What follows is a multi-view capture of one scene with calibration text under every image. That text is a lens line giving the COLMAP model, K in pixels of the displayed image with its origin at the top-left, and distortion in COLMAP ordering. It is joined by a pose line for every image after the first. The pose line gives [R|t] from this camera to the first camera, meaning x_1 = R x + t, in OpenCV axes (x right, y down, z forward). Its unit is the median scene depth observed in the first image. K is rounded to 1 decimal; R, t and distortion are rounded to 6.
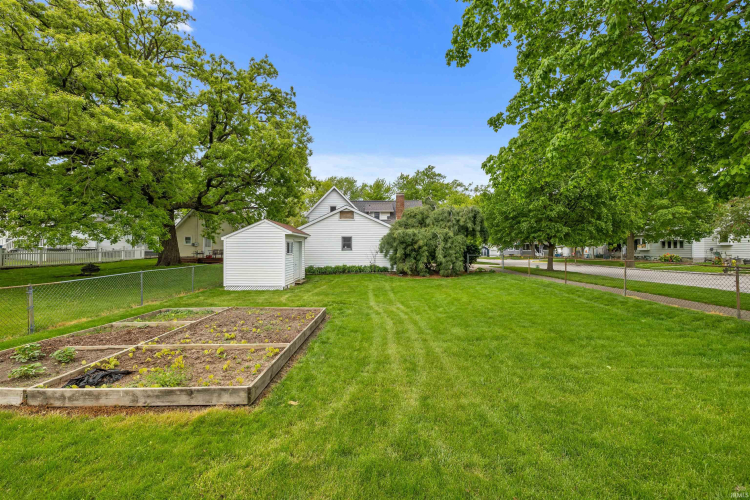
lens RADIAL K [[328.4, 0, 374.8], [0, 328.4, 250.0], [0, 0, 1]] dist [-0.000273, 0.000036]
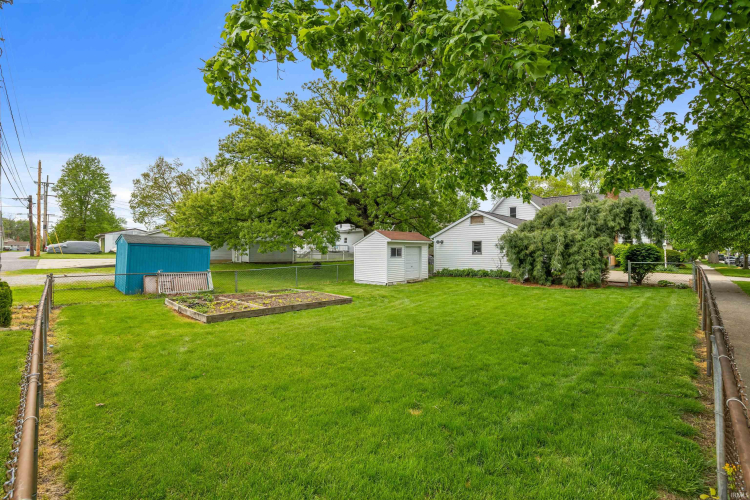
lens RADIAL K [[328.4, 0, 373.9], [0, 328.4, 250.5], [0, 0, 1]] dist [-0.000273, 0.000036]
pose [[0.717581, 0.002532, -0.696470, 0.436070], [-0.003478, 0.999994, 0.000051, -0.010810], [0.696466, 0.002386, 0.717586, 0.044888]]
